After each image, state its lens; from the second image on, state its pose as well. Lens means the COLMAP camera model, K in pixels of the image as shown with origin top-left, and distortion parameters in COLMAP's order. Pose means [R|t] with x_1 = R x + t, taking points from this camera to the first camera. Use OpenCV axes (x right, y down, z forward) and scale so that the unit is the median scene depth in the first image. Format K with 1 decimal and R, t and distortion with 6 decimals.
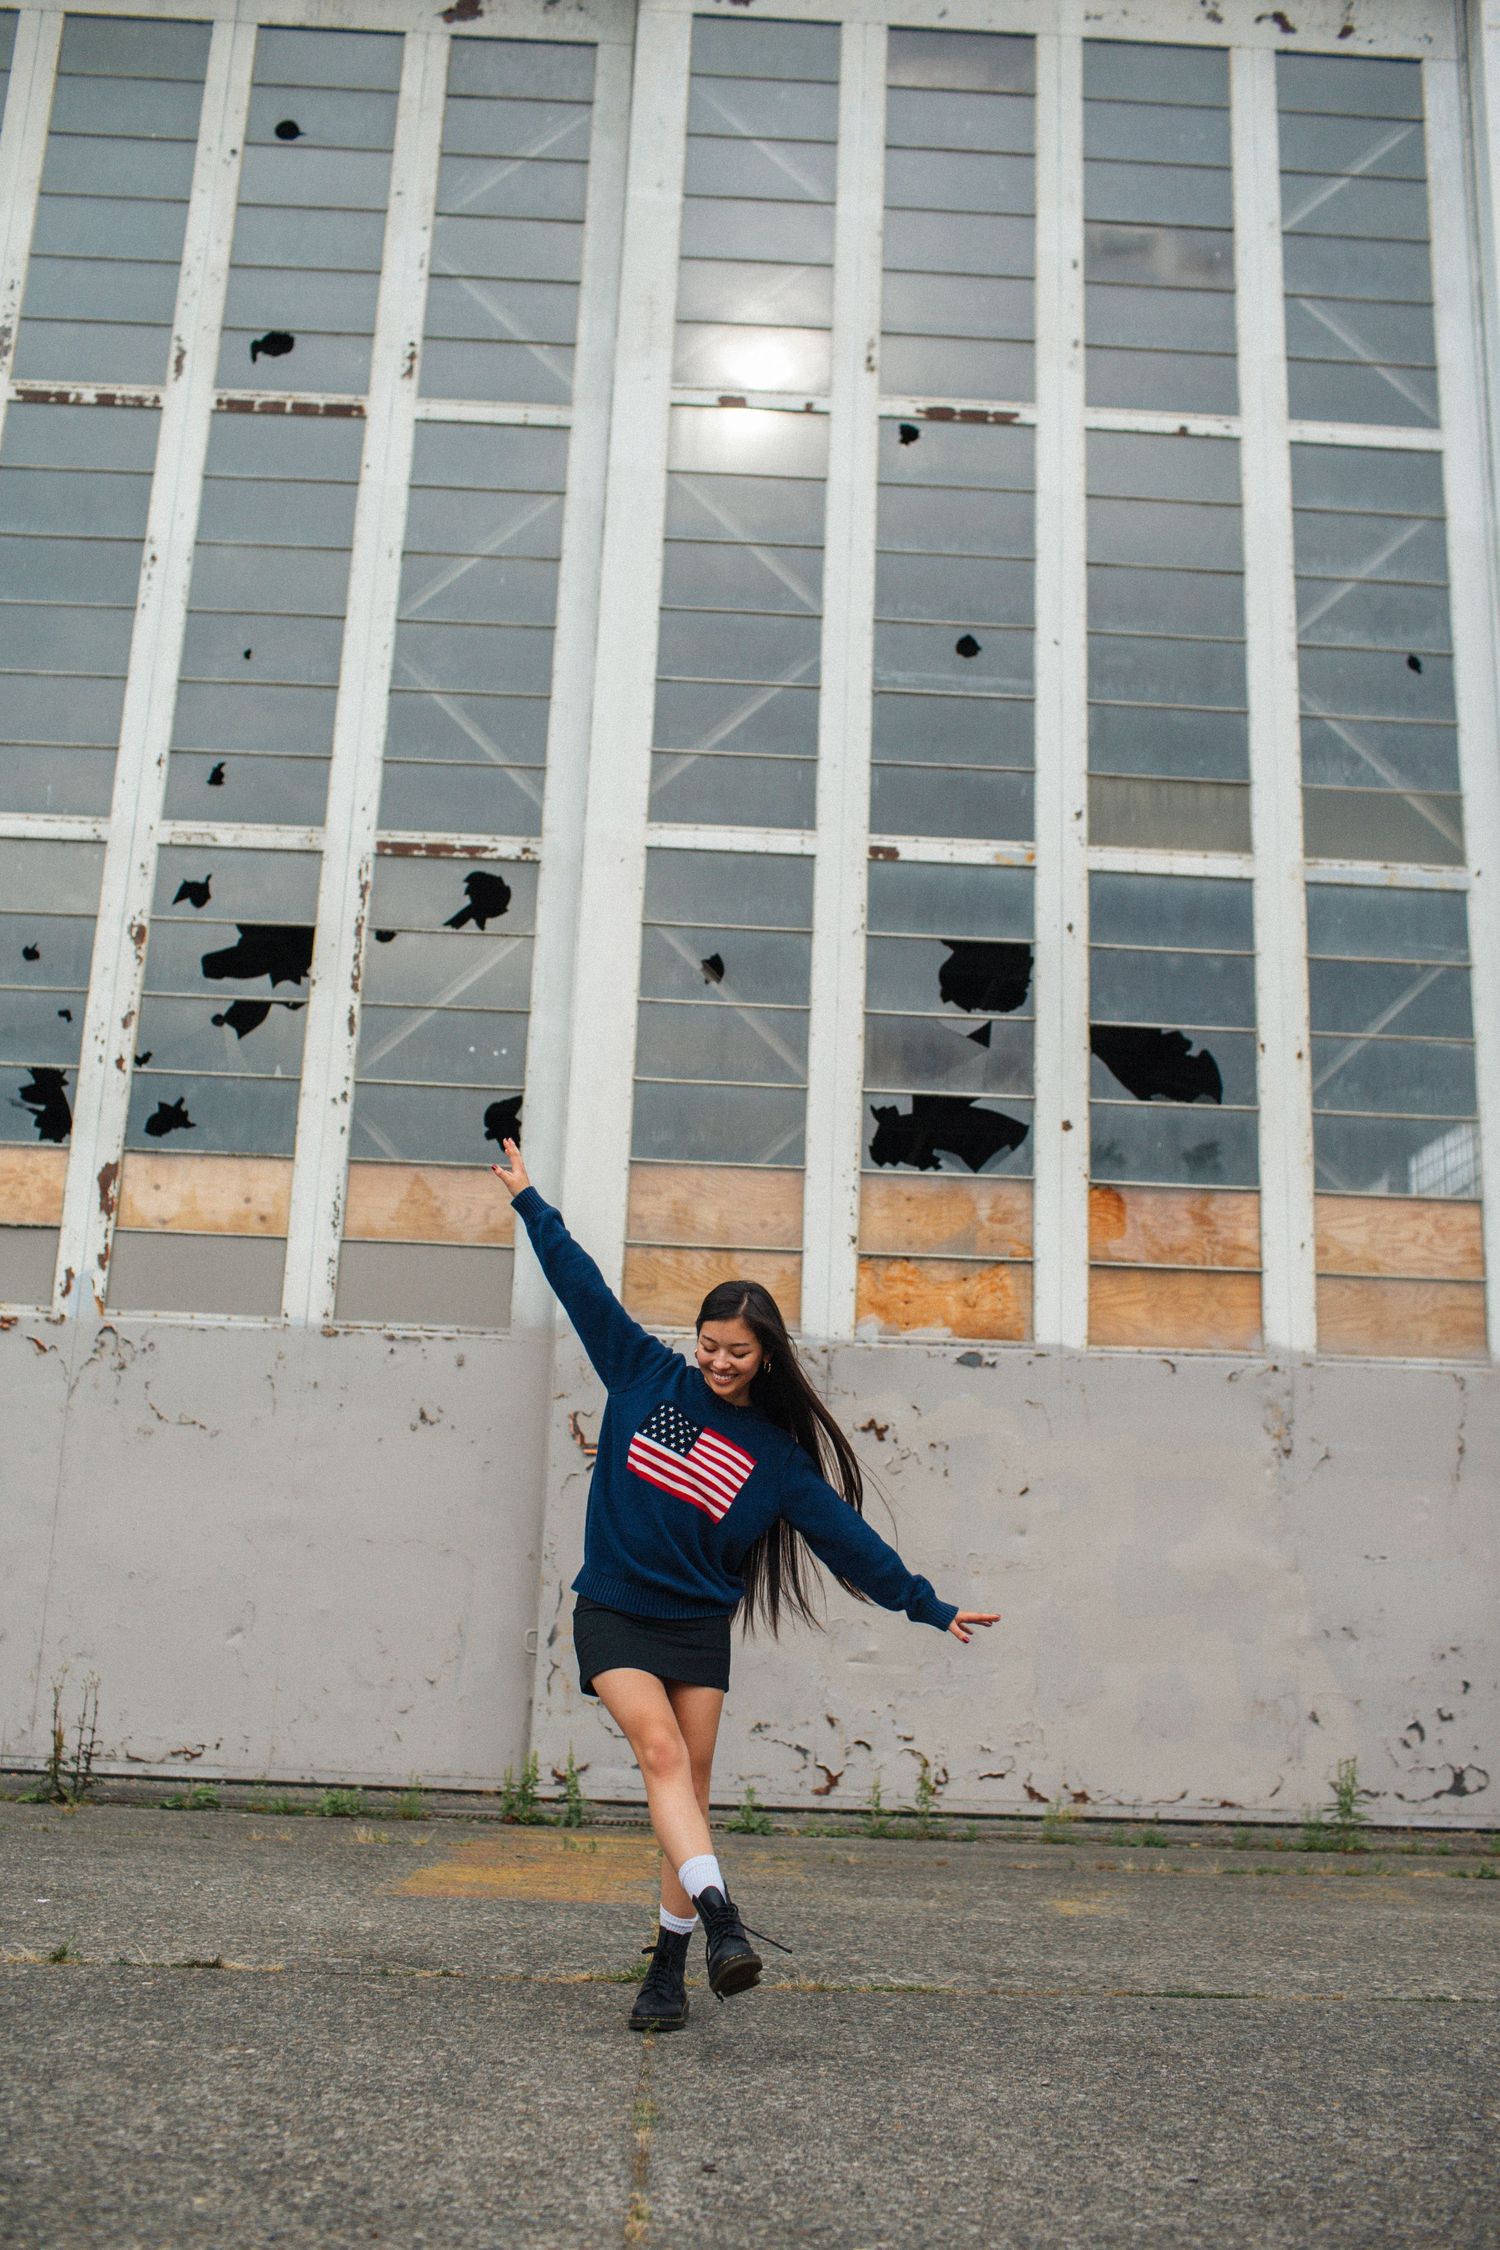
lens RADIAL K [[2161.8, 0, 749.2], [0, 2161.8, 1117.0], [0, 0, 1]] dist [-0.107131, 0.134793]
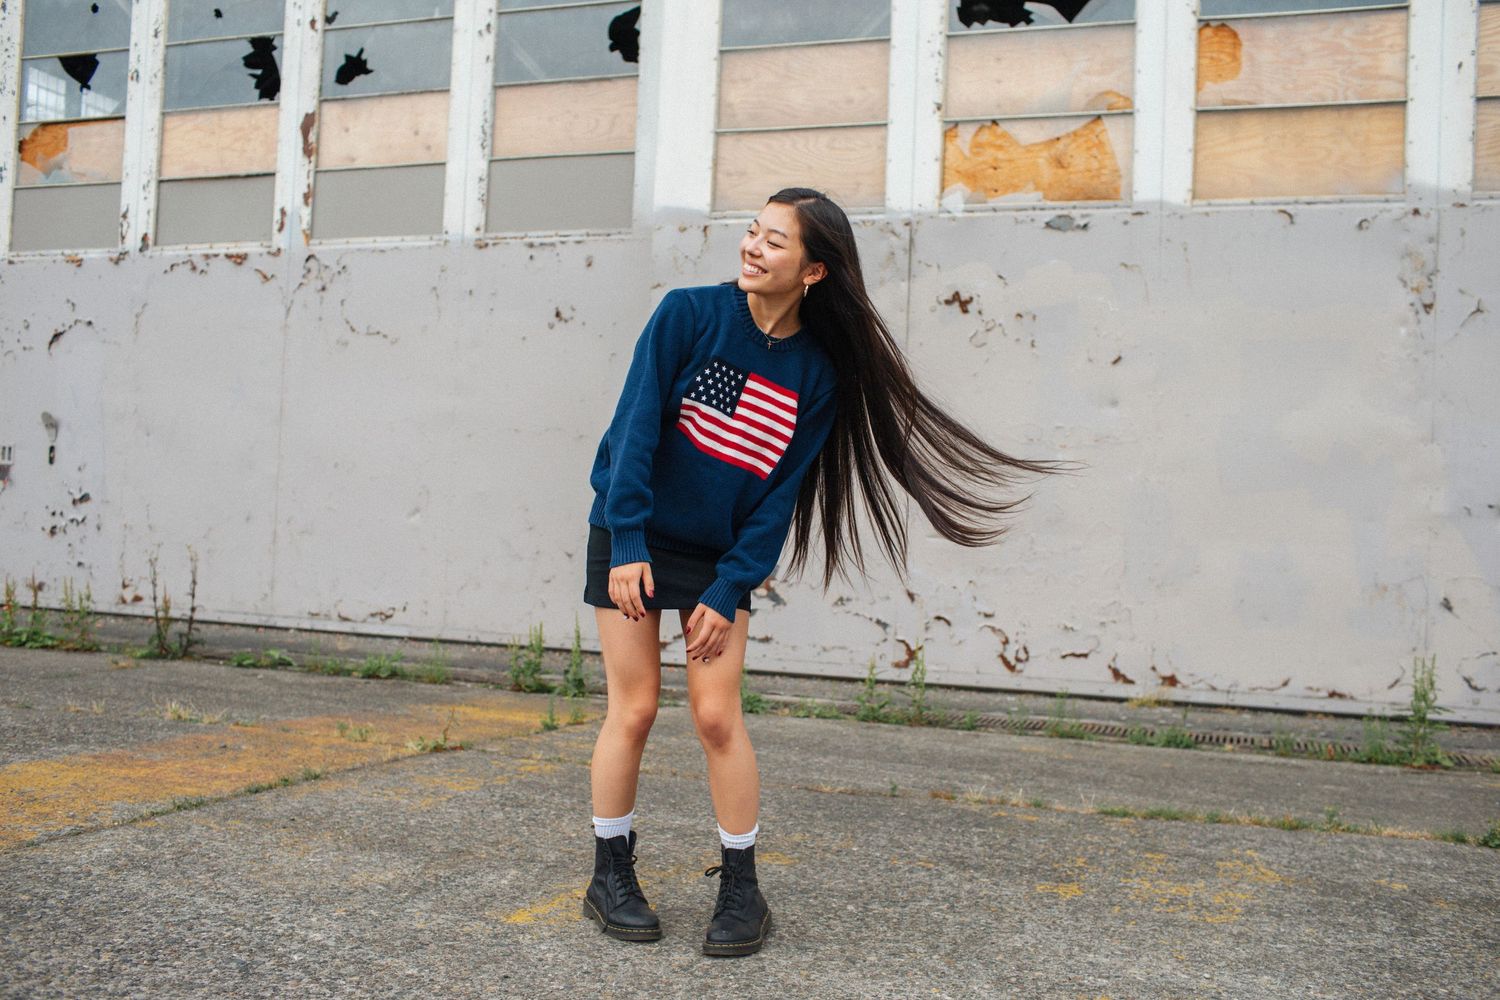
lens RADIAL K [[1441.2, 0, 747.9], [0, 1441.2, 495.1], [0, 0, 1]] dist [-0.107131, 0.134793]
pose [[0.931124, -0.006711, -0.364642, 0.198755], [0.085074, 0.976245, 0.199271, 0.091098], [0.354643, -0.216567, 0.909575, 0.355313]]
